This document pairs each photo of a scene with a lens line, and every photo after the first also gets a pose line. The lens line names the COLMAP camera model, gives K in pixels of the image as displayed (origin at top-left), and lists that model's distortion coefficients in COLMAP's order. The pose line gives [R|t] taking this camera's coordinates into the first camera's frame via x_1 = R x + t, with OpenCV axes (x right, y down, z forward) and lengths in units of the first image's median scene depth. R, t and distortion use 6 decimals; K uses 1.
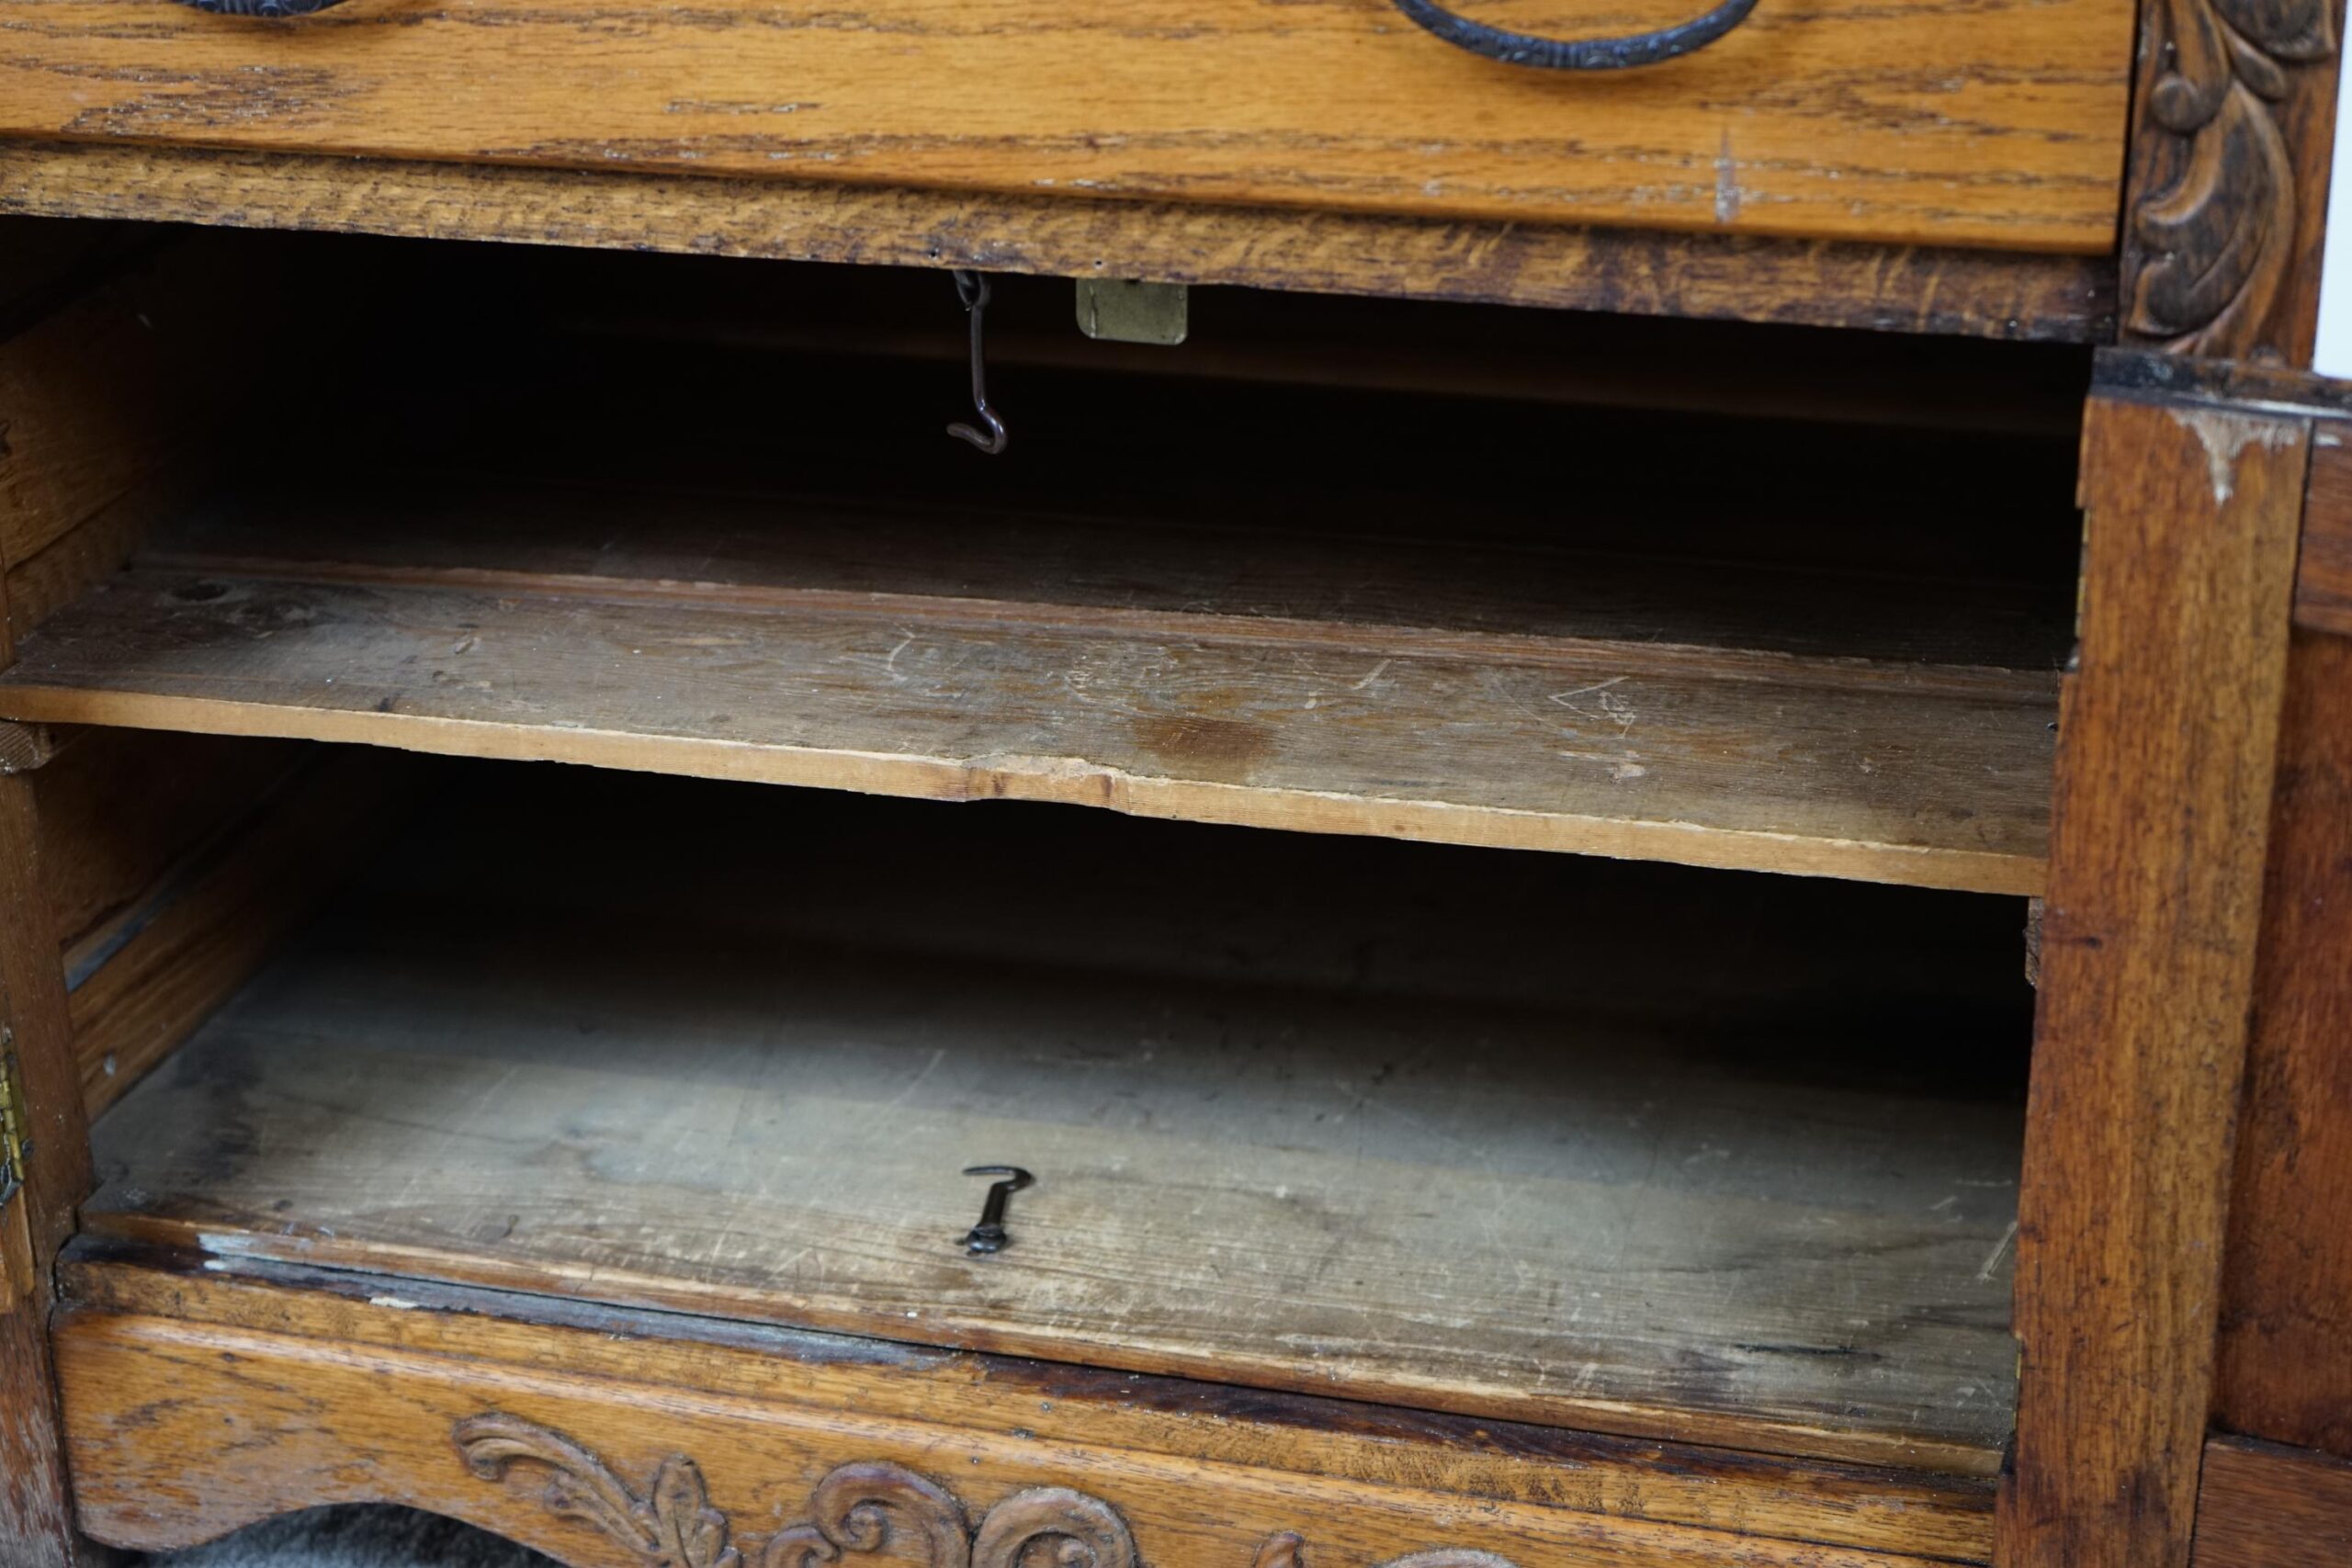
lens RADIAL K [[3883.4, 0, 1205.1], [0, 3883.4, 751.6], [0, 0, 1]] dist [-0.046766, 0.085148]
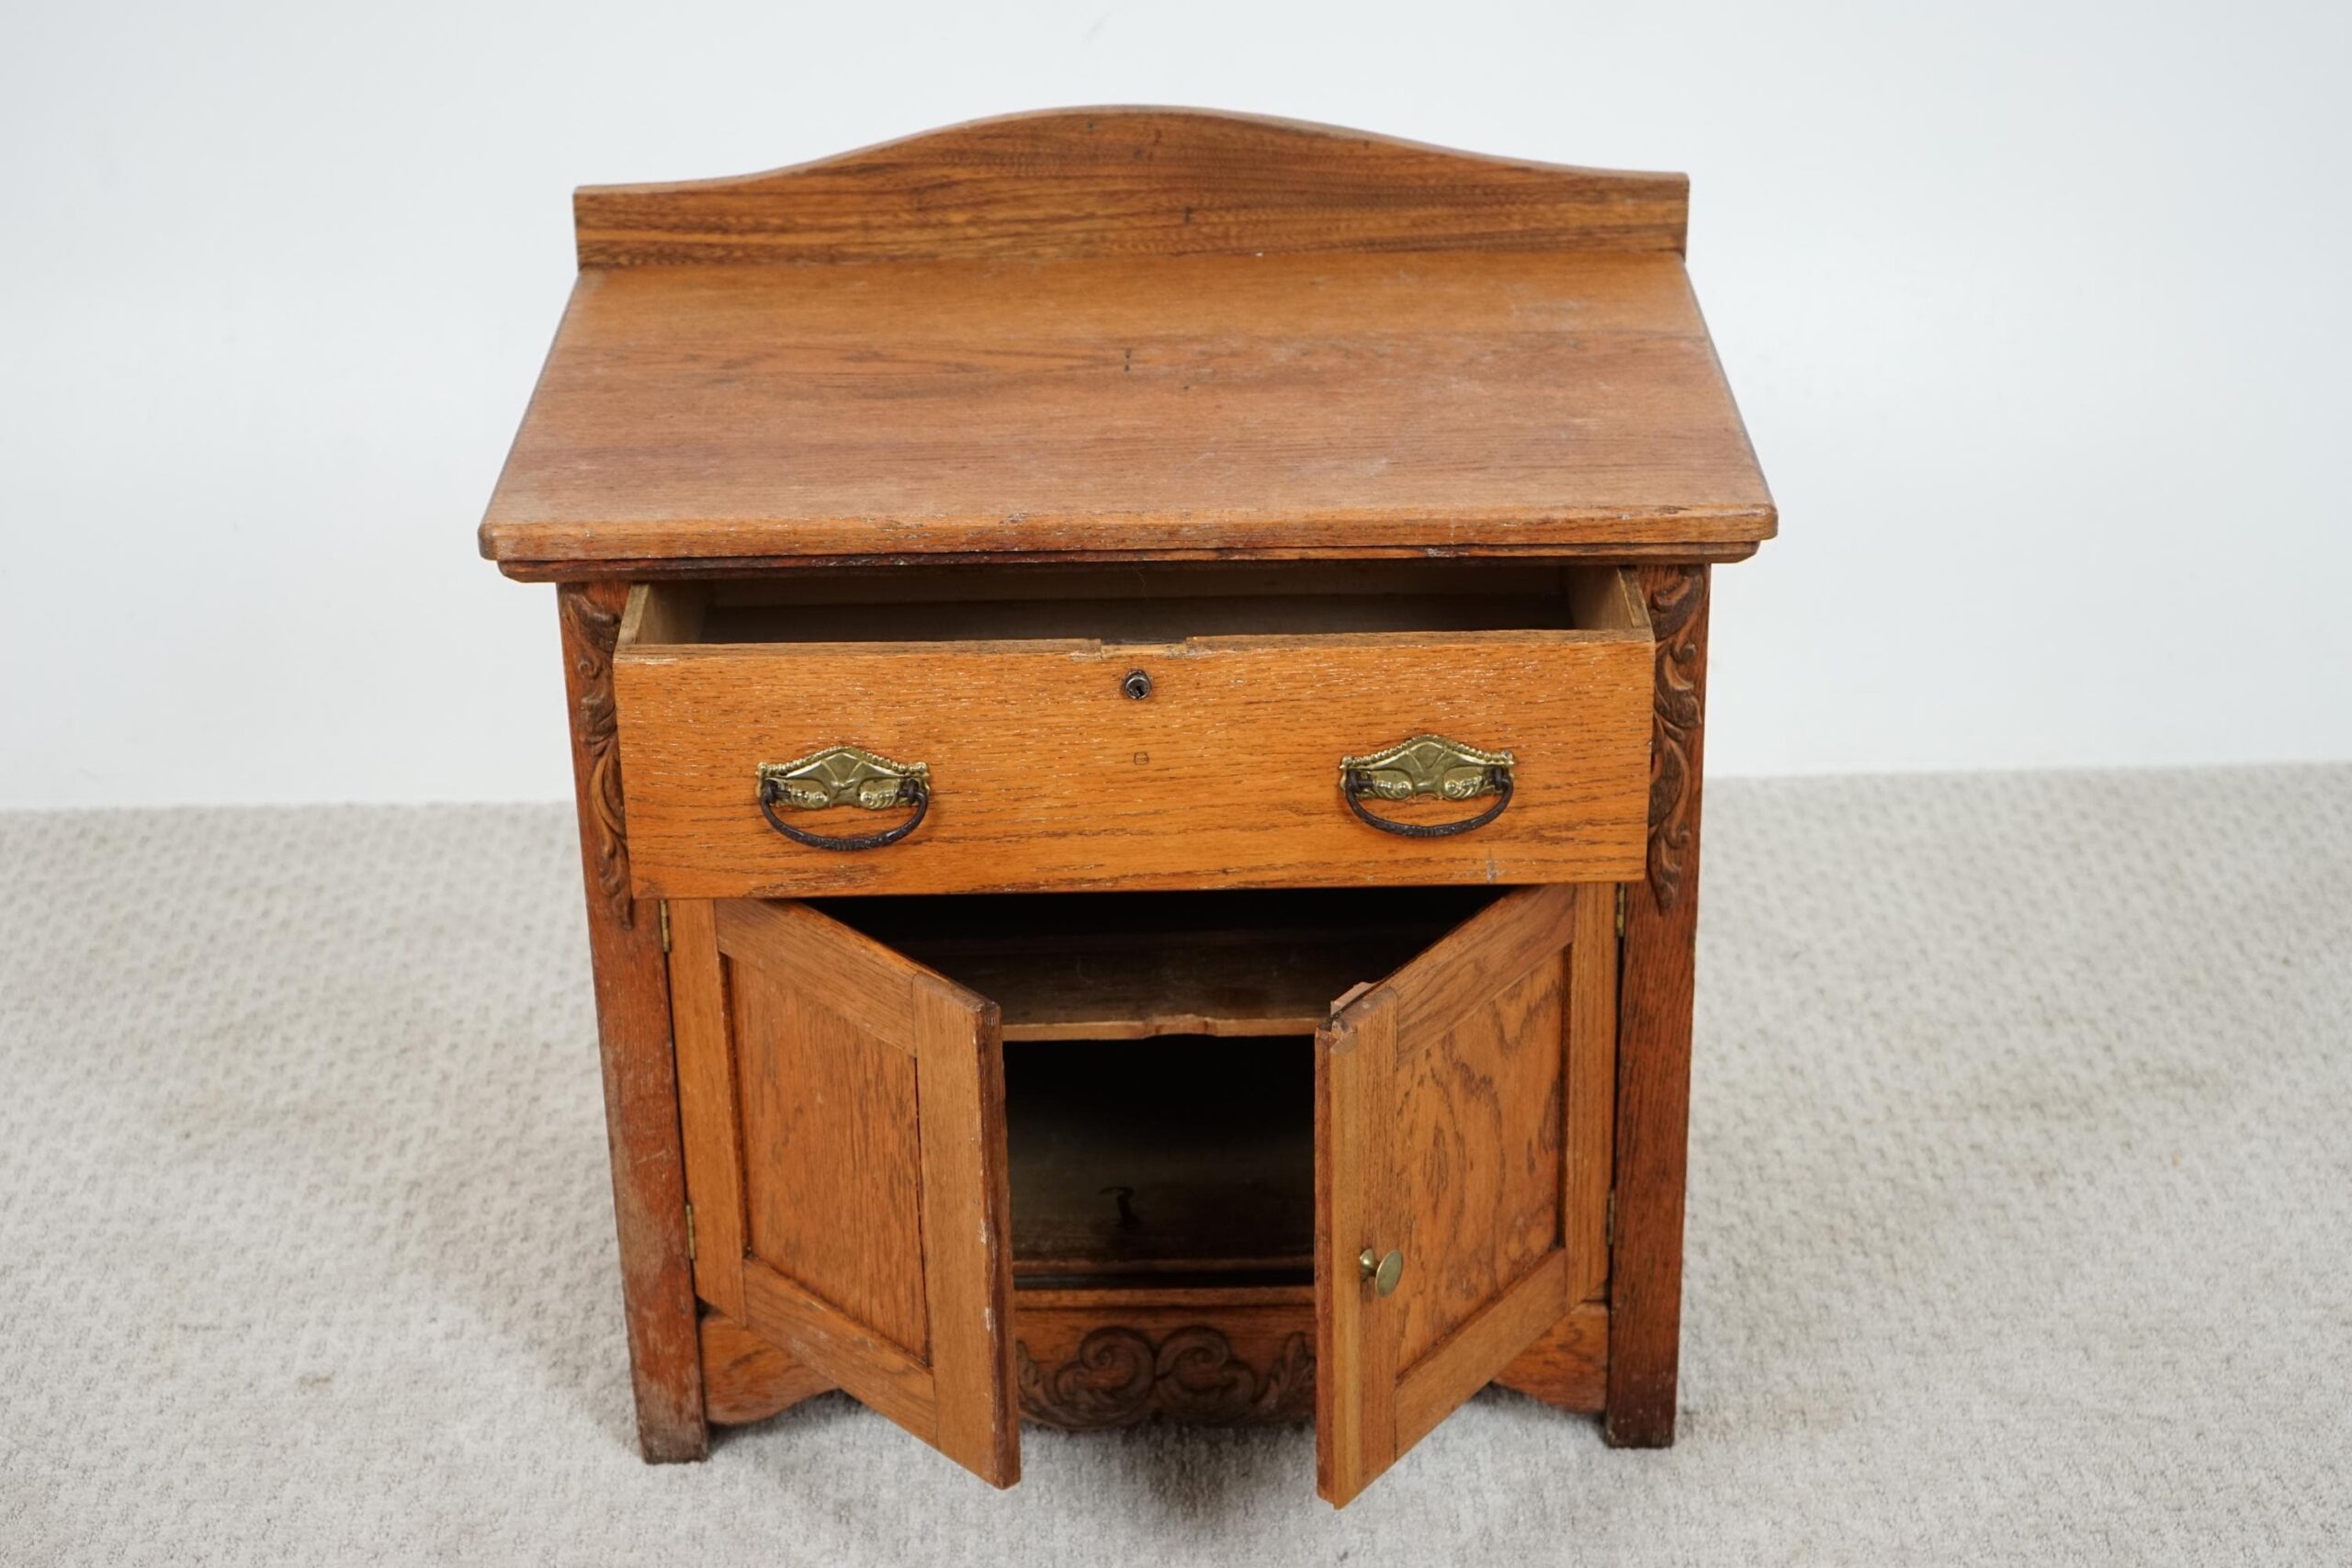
lens RADIAL K [[4213.3, 0, 1179.1], [0, 4213.3, 776.7], [0, 0, 1]] dist [-0.090788, 0.168104]
pose [[0.967388, -0.113650, 0.226370, -0.614923], [0.102408, 0.992880, 0.060841, -0.303940], [-0.231673, -0.035674, 0.972139, -1.492749]]
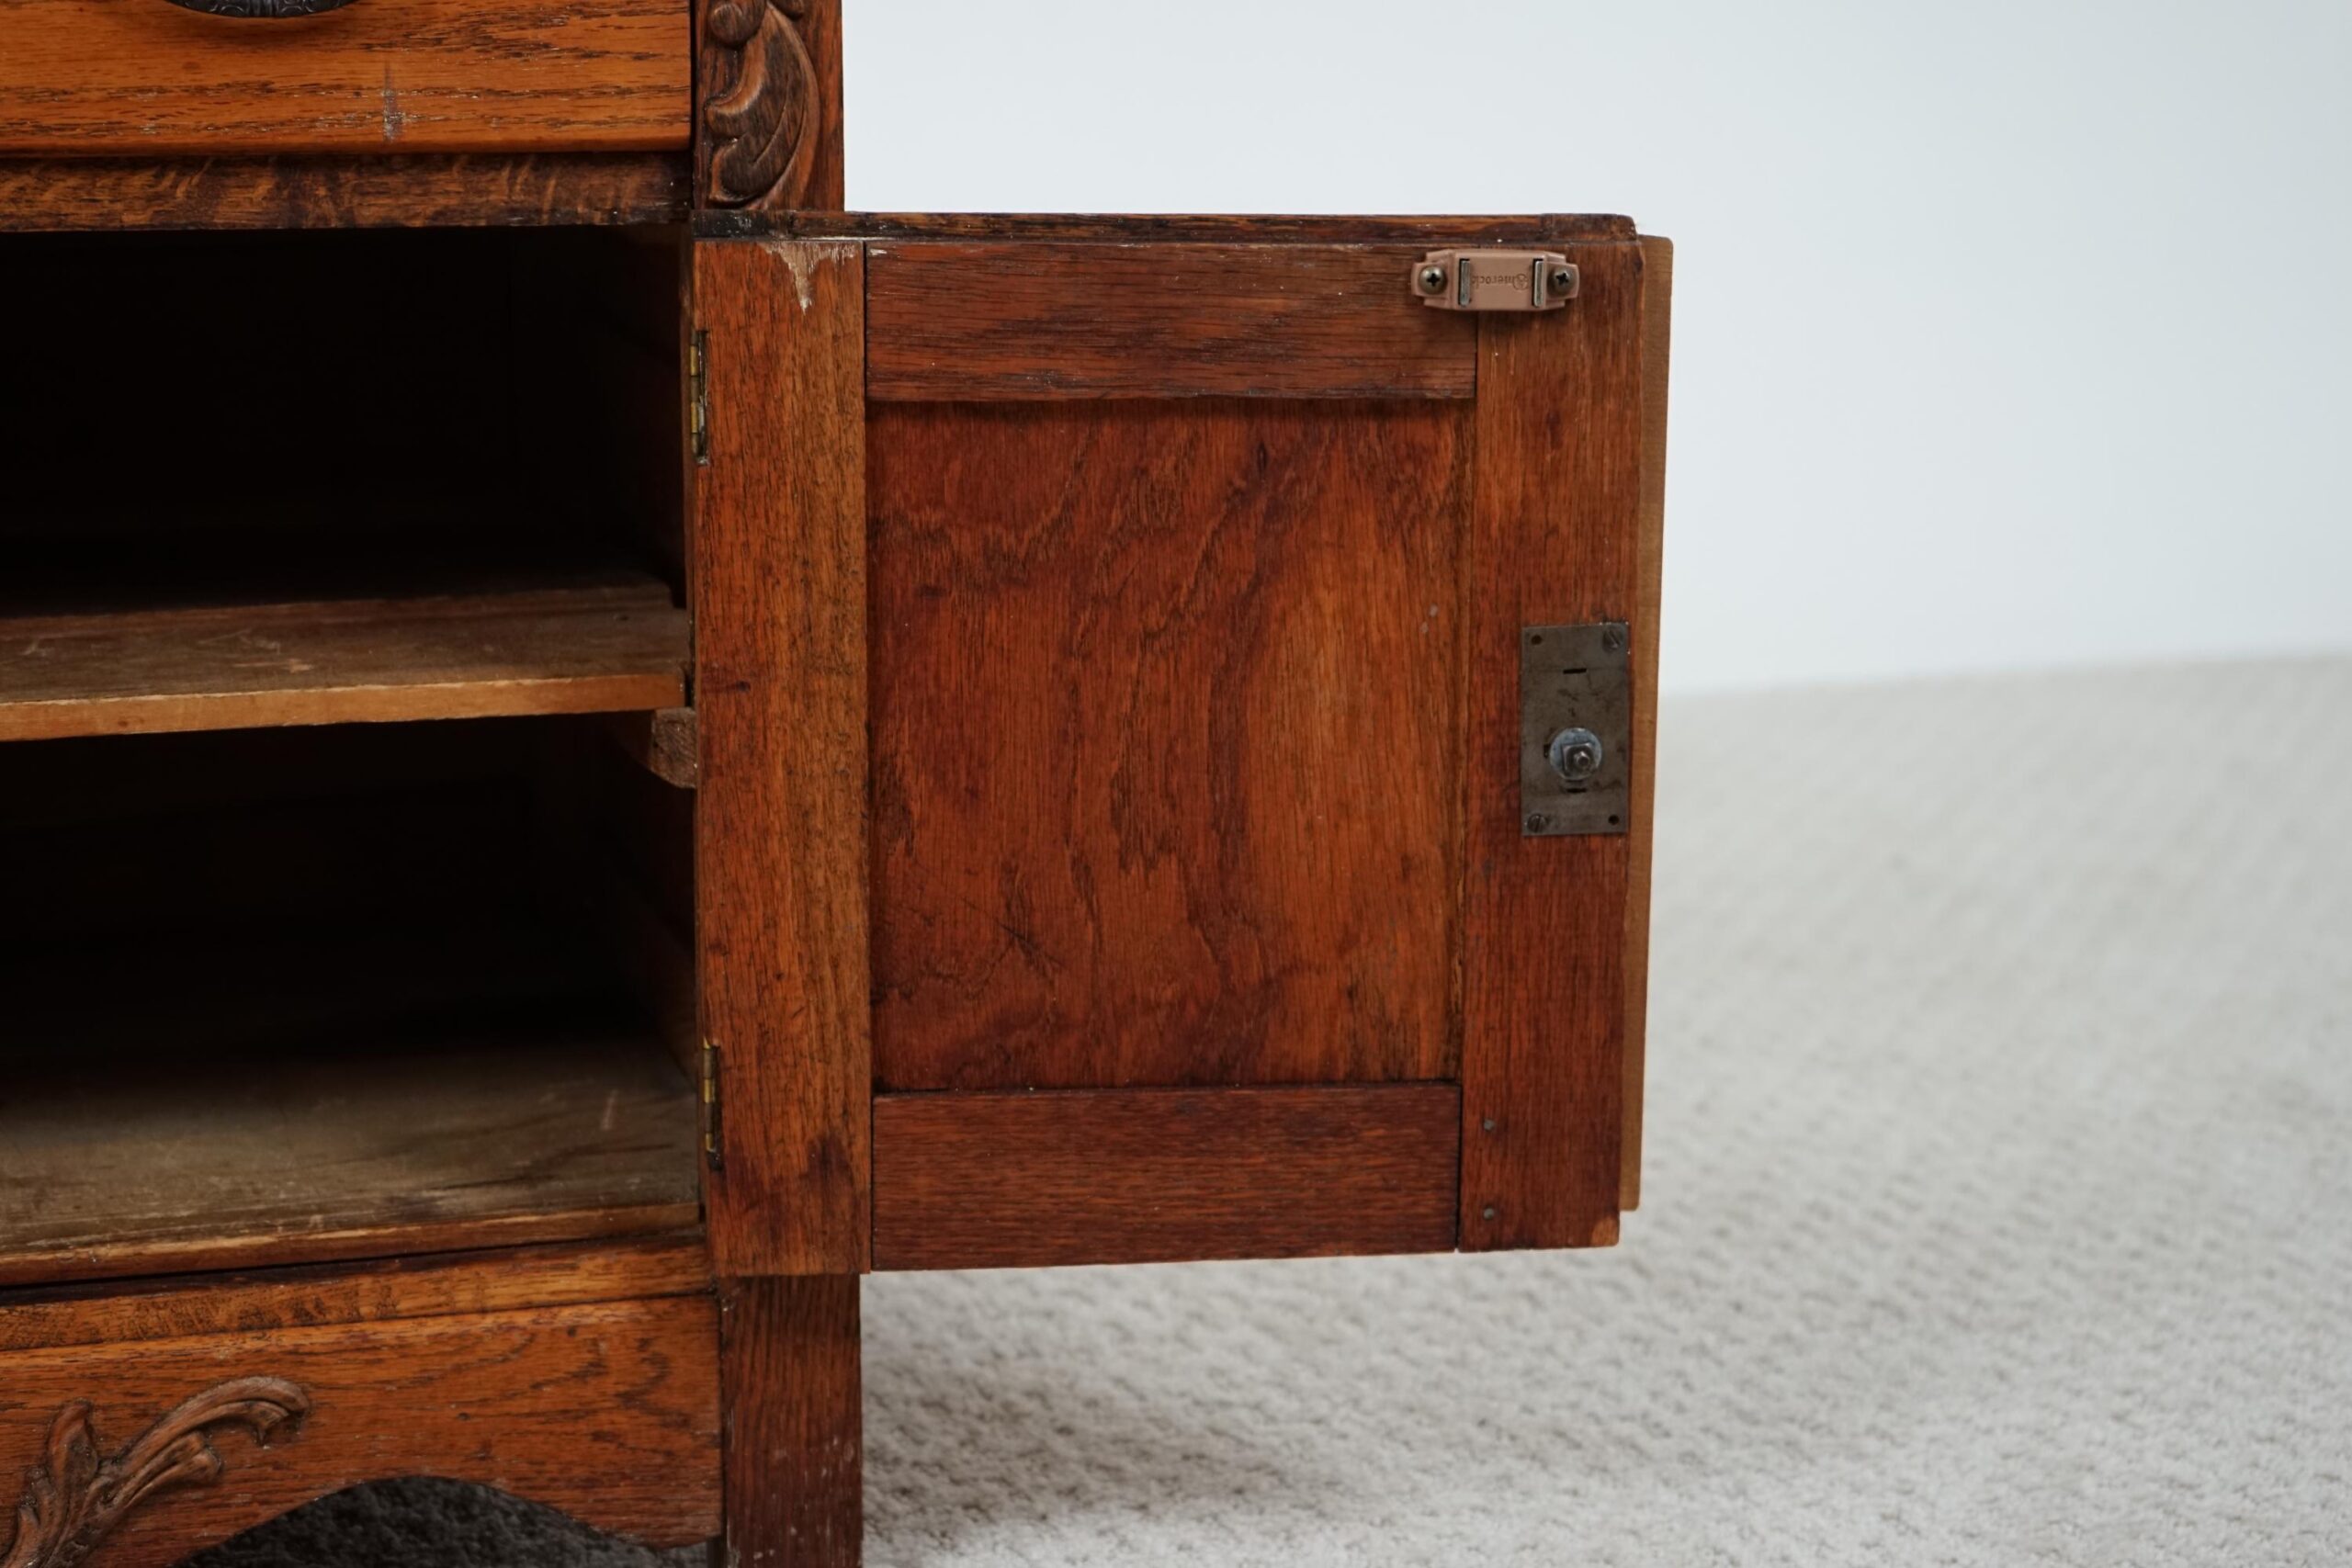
lens RADIAL K [[4556.7, 0, 1283.3], [0, 4556.7, 781.2], [0, 0, 1]] dist [-0.022297, 0.116572]
pose [[0.853170, -0.088147, 0.514131, -0.359274], [0.187403, 0.971611, -0.144404, 0.301425], [-0.486806, 0.219551, 0.845469, -0.318040]]
